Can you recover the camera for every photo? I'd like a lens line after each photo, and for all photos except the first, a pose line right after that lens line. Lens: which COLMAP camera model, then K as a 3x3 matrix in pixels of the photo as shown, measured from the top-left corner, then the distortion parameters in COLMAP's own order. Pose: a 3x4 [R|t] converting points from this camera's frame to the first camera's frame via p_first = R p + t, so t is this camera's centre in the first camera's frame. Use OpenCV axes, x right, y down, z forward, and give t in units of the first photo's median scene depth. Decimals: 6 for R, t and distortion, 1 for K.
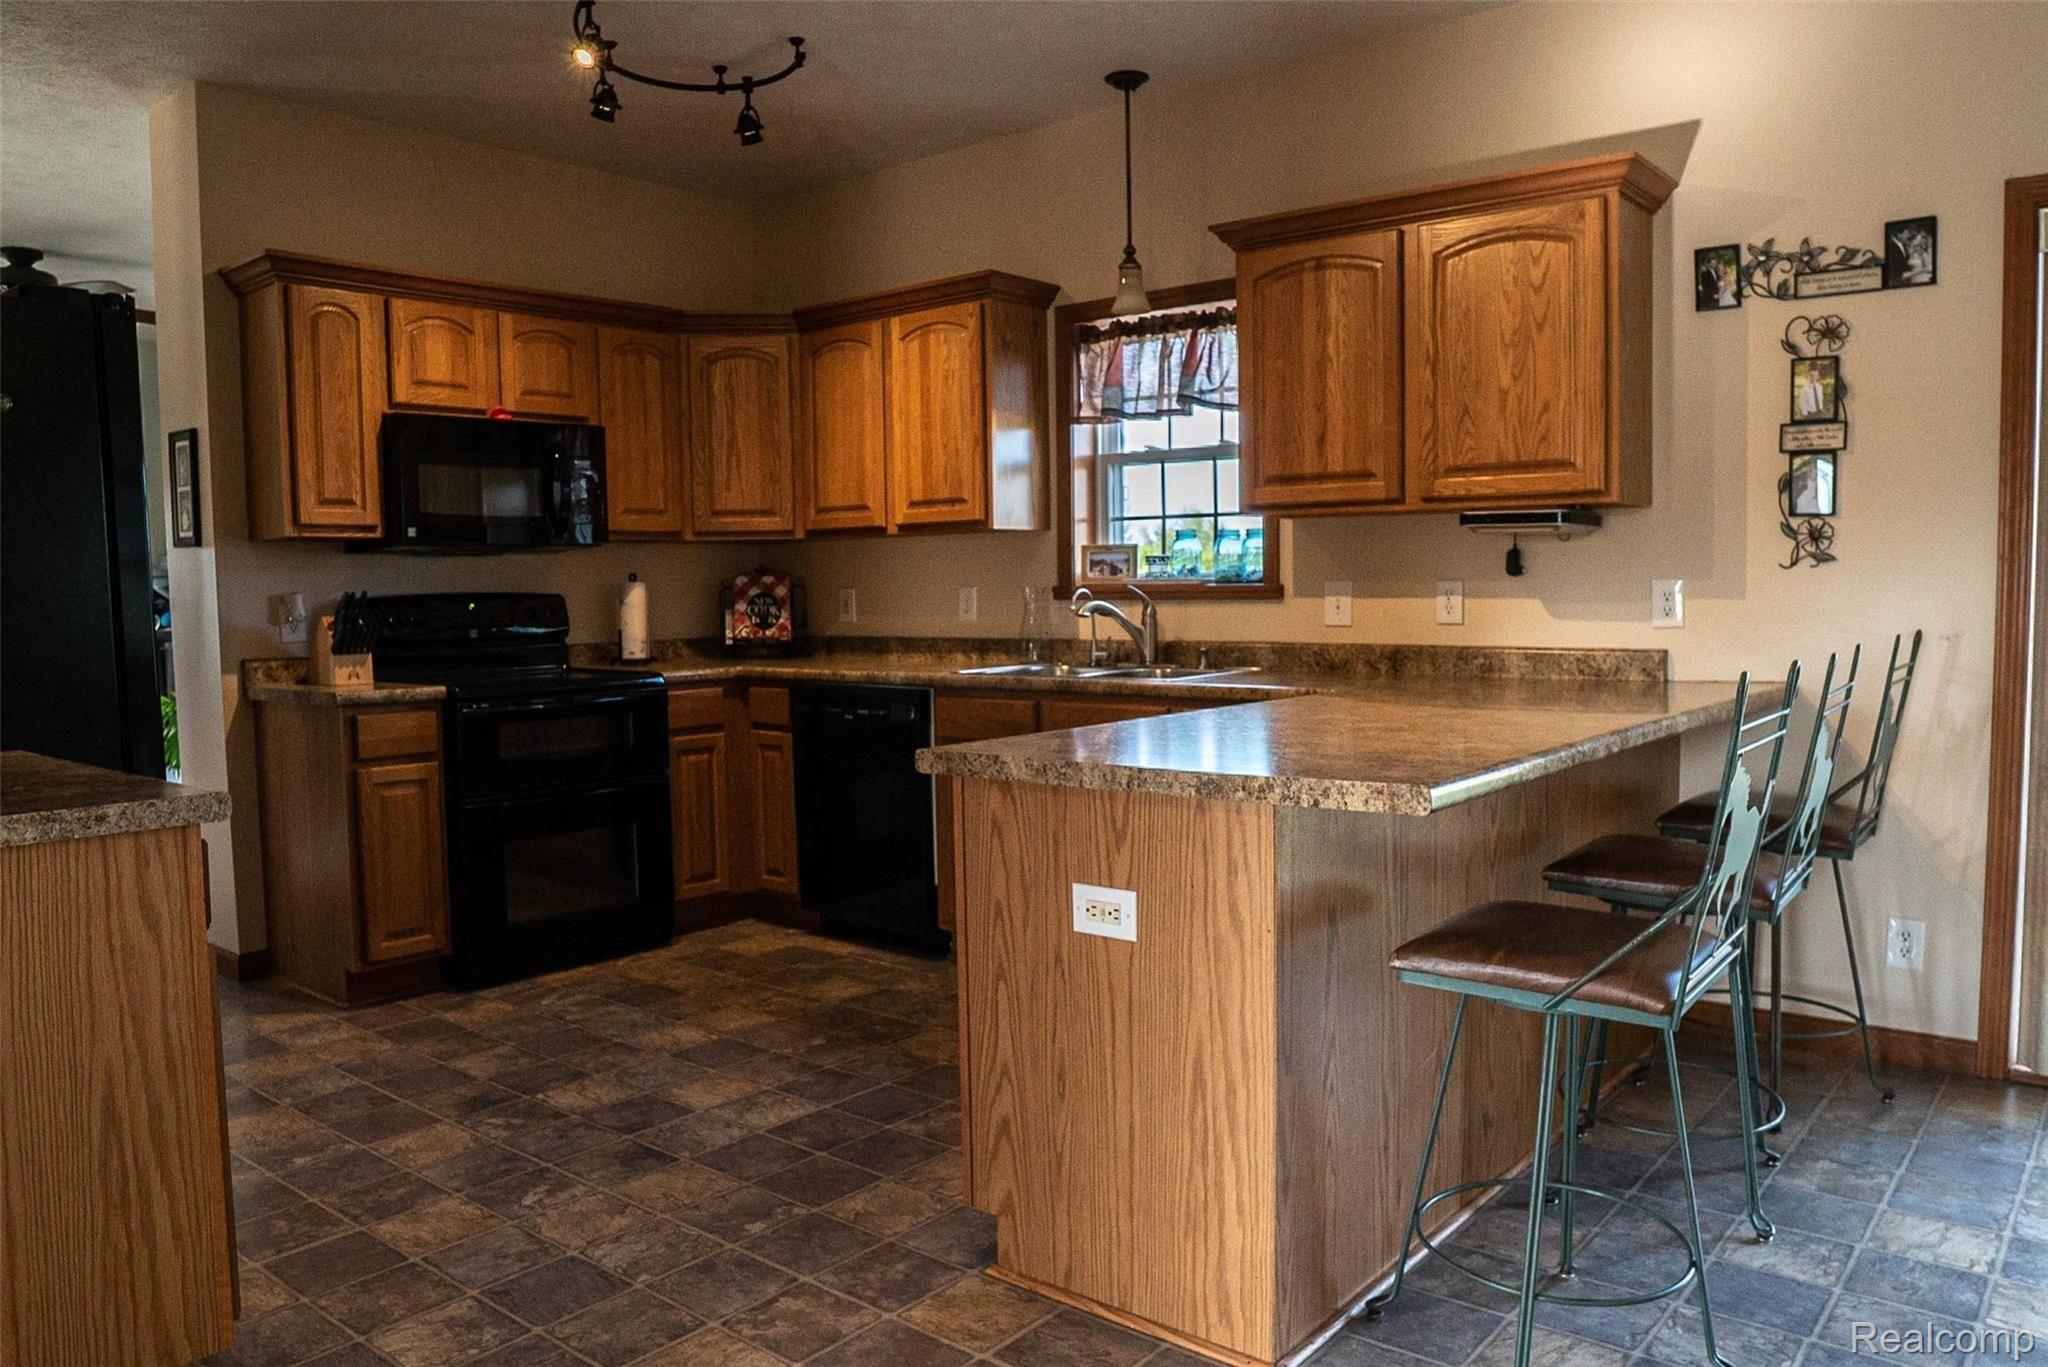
lens RADIAL K [[1469.5, 0, 1011.6], [0, 1469.5, 692.1], [0, 0, 1]] dist [-0.080299, 0.006378]
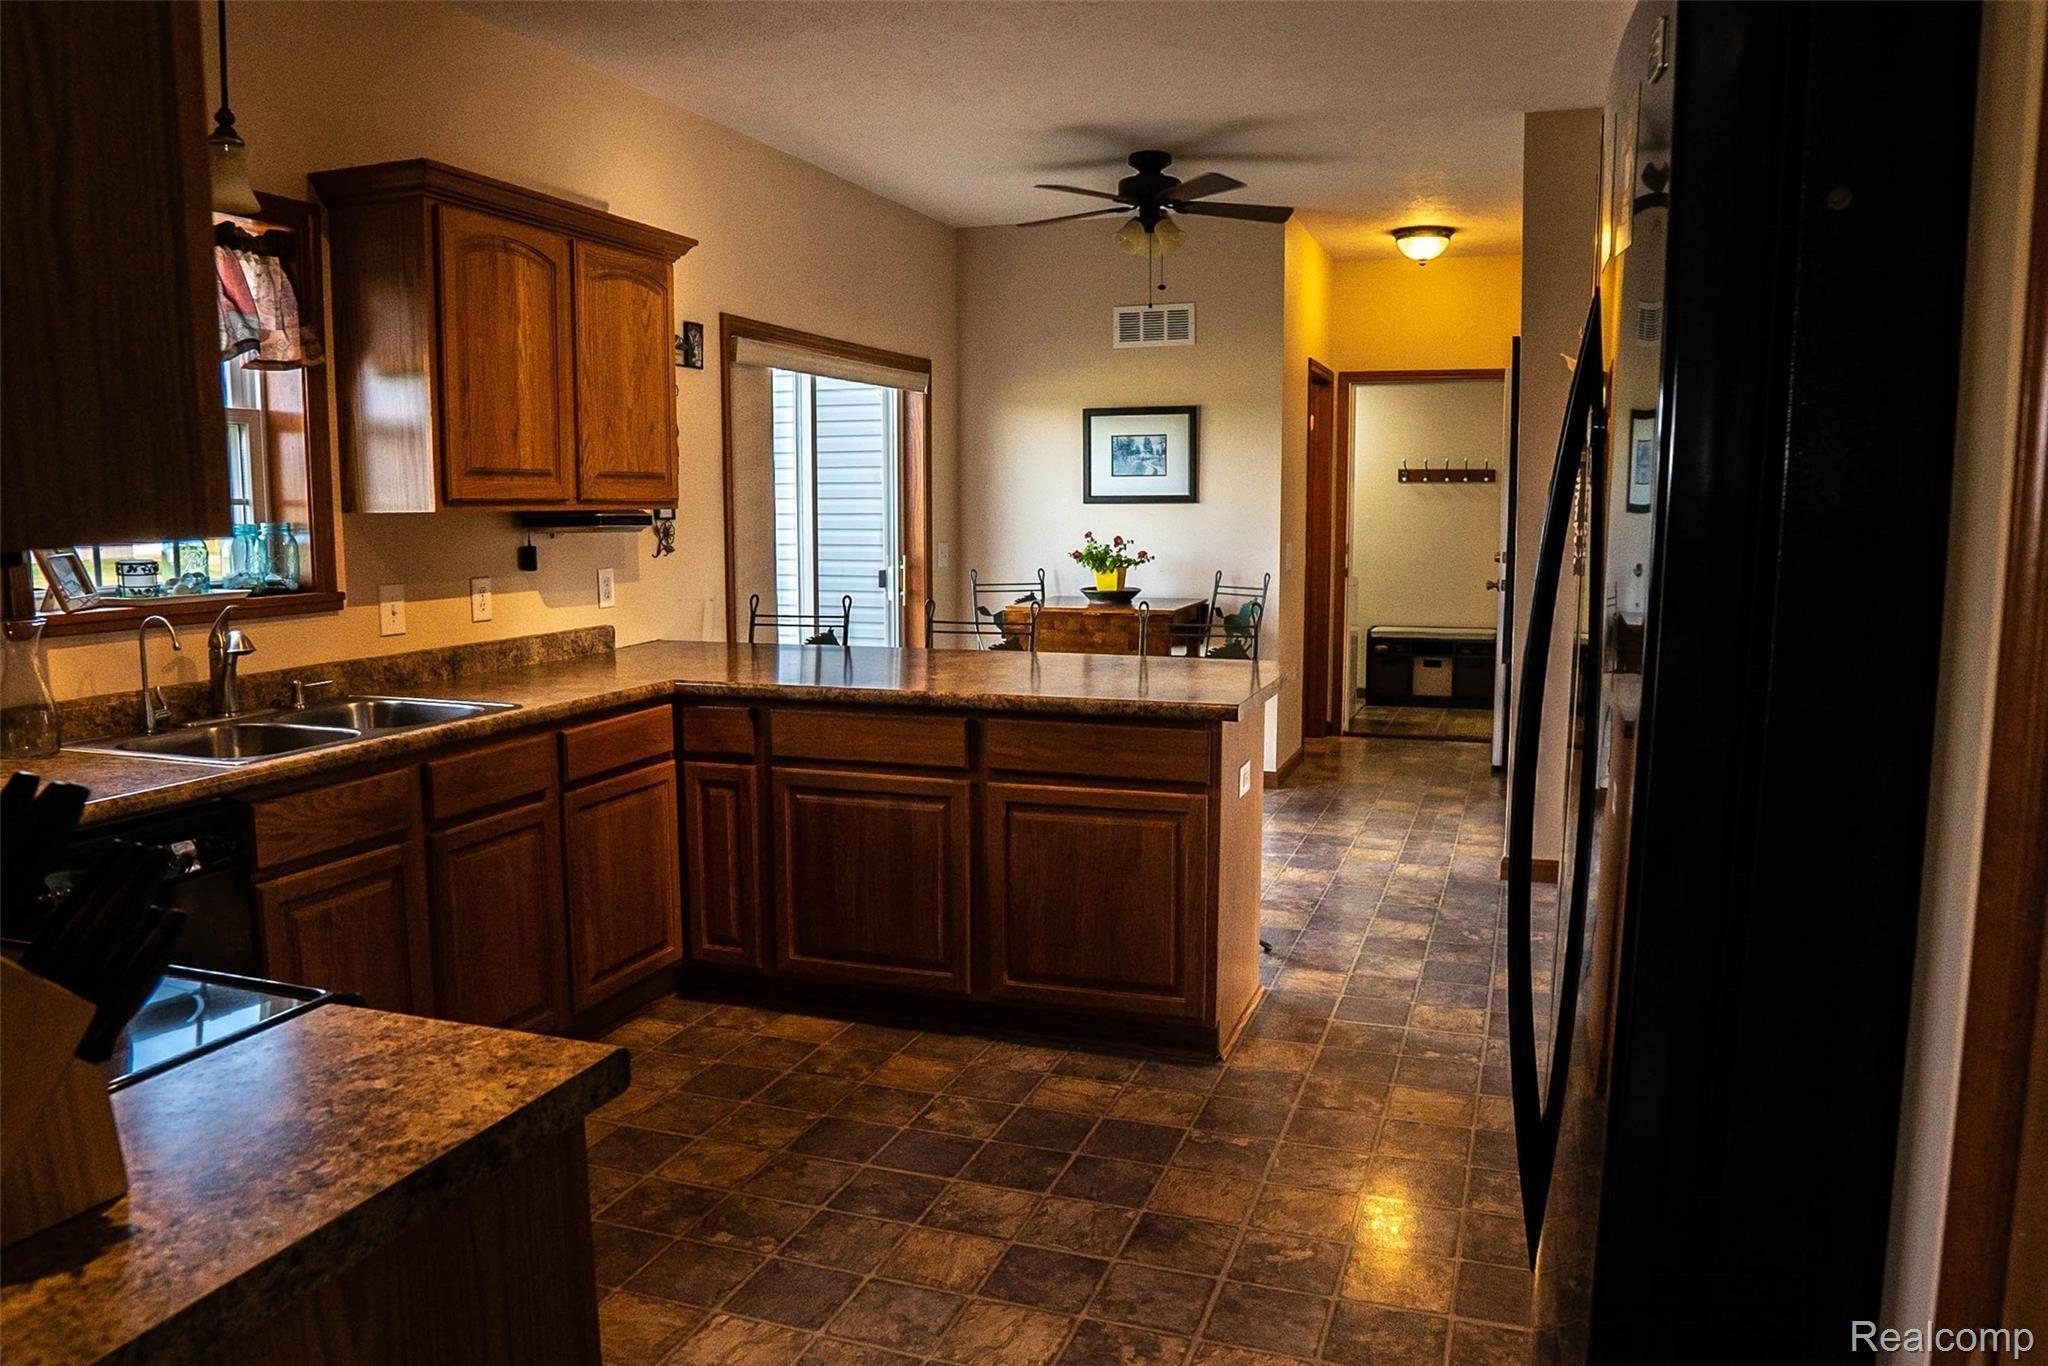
lens RADIAL K [[1469.5, 0, 1011.6], [0, 1469.5, 691.6], [0, 0, 1]] dist [-0.080299, 0.006378]
pose [[-0.347594, -0.106103, 0.931622, -0.698558], [0.073029, 0.987495, 0.139714, -0.101665], [-0.934797, 0.116599, -0.335499, 0.908859]]
